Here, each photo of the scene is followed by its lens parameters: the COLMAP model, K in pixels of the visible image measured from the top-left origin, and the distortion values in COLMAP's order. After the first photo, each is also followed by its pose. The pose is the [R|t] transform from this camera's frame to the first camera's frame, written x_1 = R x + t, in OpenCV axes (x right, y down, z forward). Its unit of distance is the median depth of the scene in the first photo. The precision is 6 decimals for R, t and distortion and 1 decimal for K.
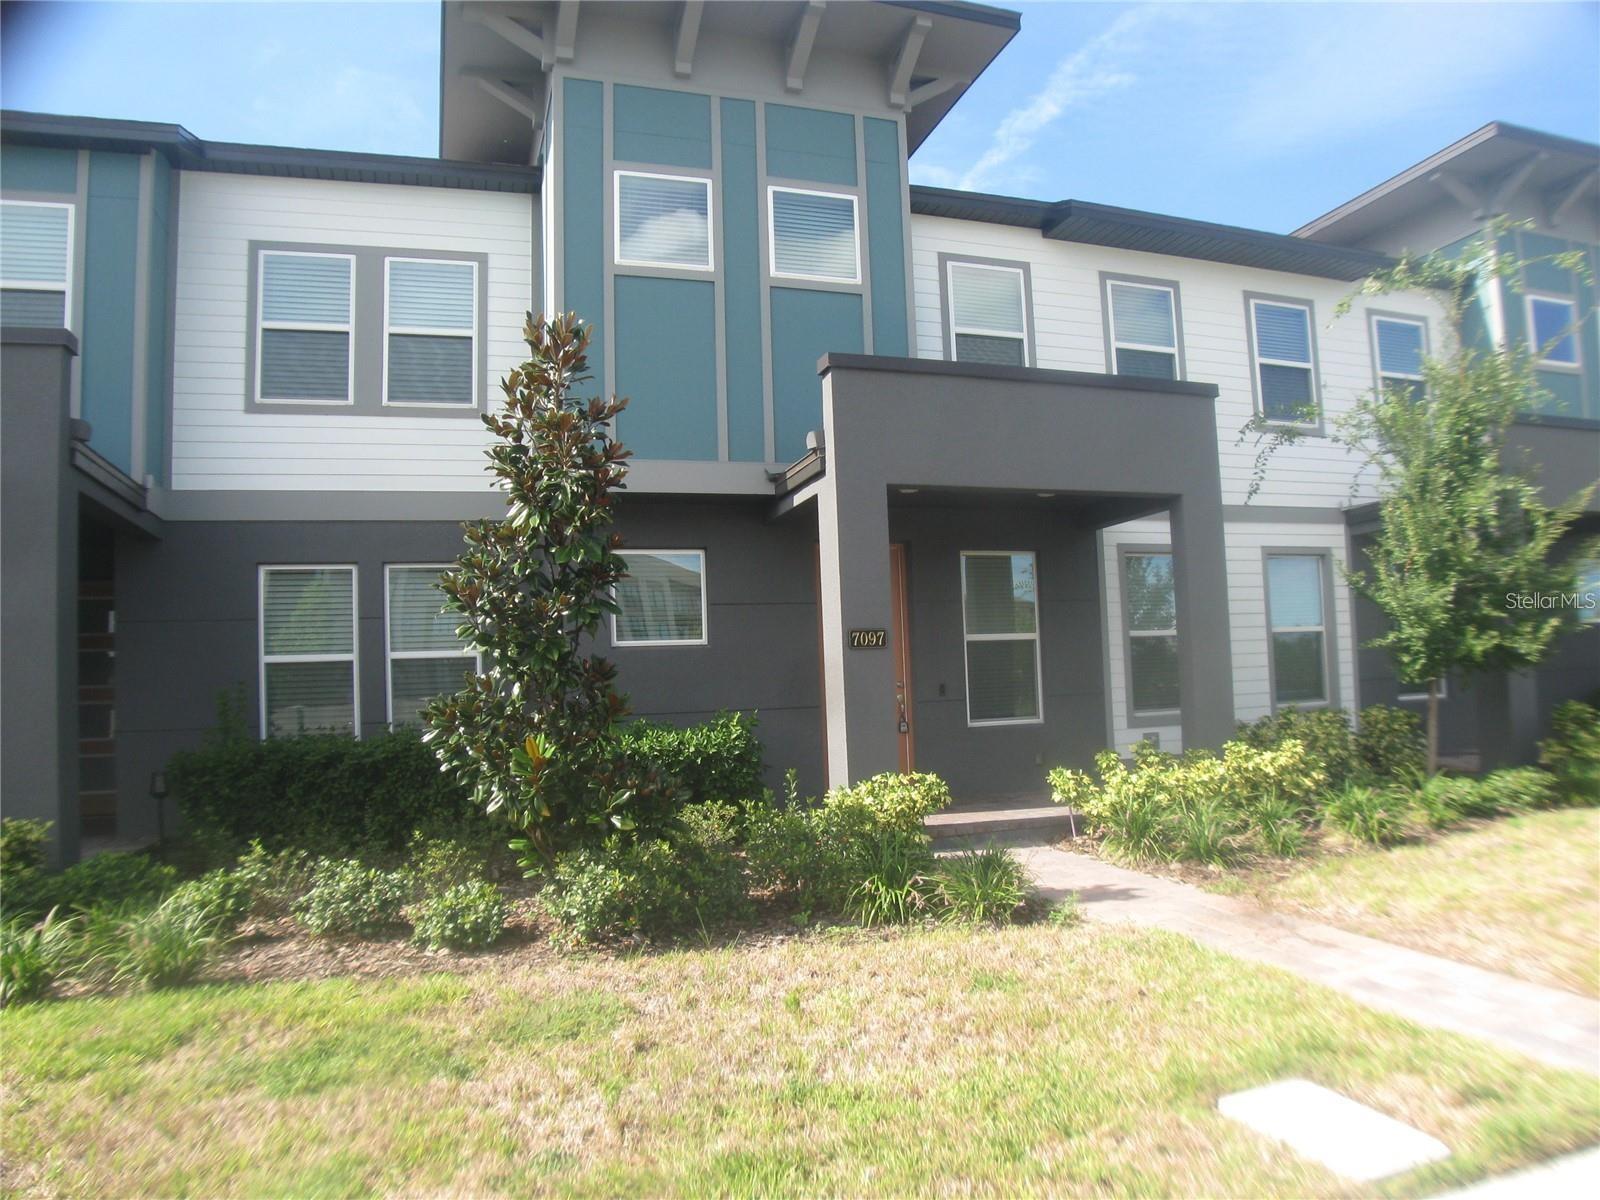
lens RADIAL K [[1163.7, 0, 810.2], [0, 1163.7, 597.3], [0, 0, 1]] dist [-0.136880, 0.074051]
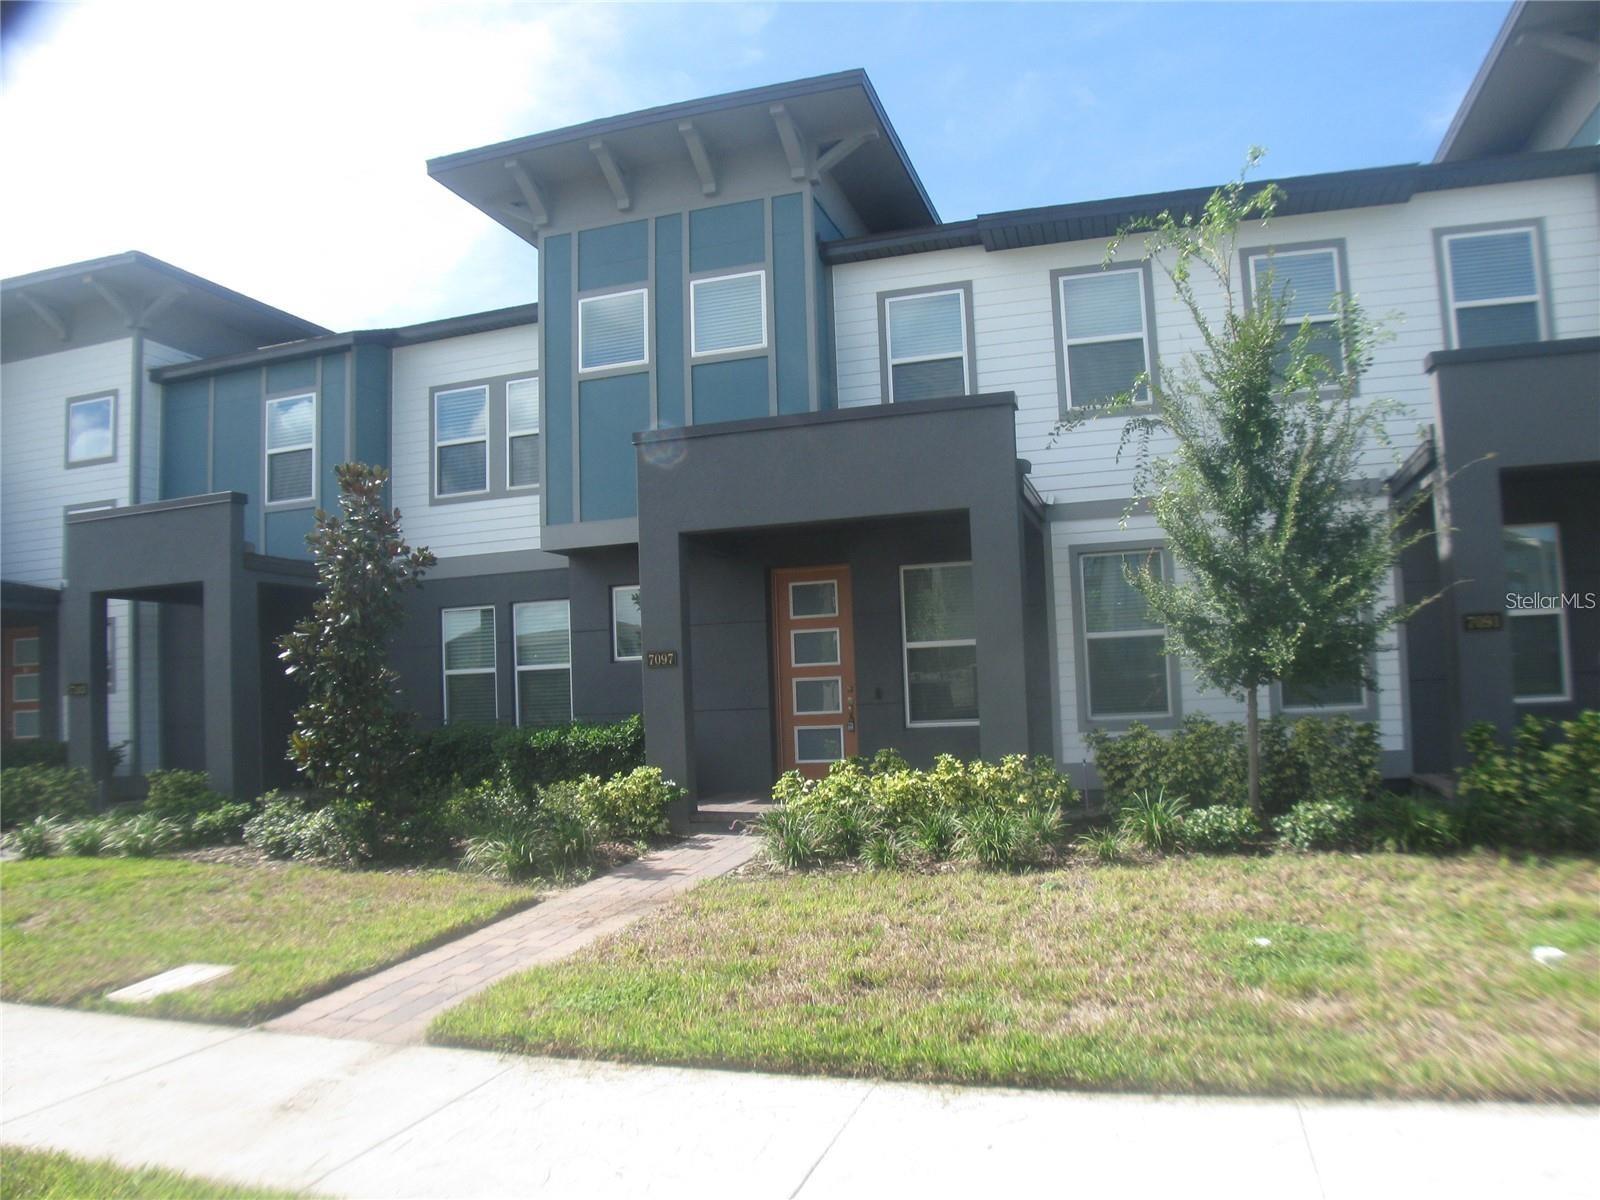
lens RADIAL K [[1163.7, 0, 798.1], [0, 1163.7, 599.9], [0, 0, 1]] dist [-0.136880, 0.074051]
pose [[0.801513, -0.042620, -0.596457, 0.758947], [0.057074, 0.998356, 0.005357, -0.021069], [0.595248, -0.038336, 0.802627, 0.072342]]
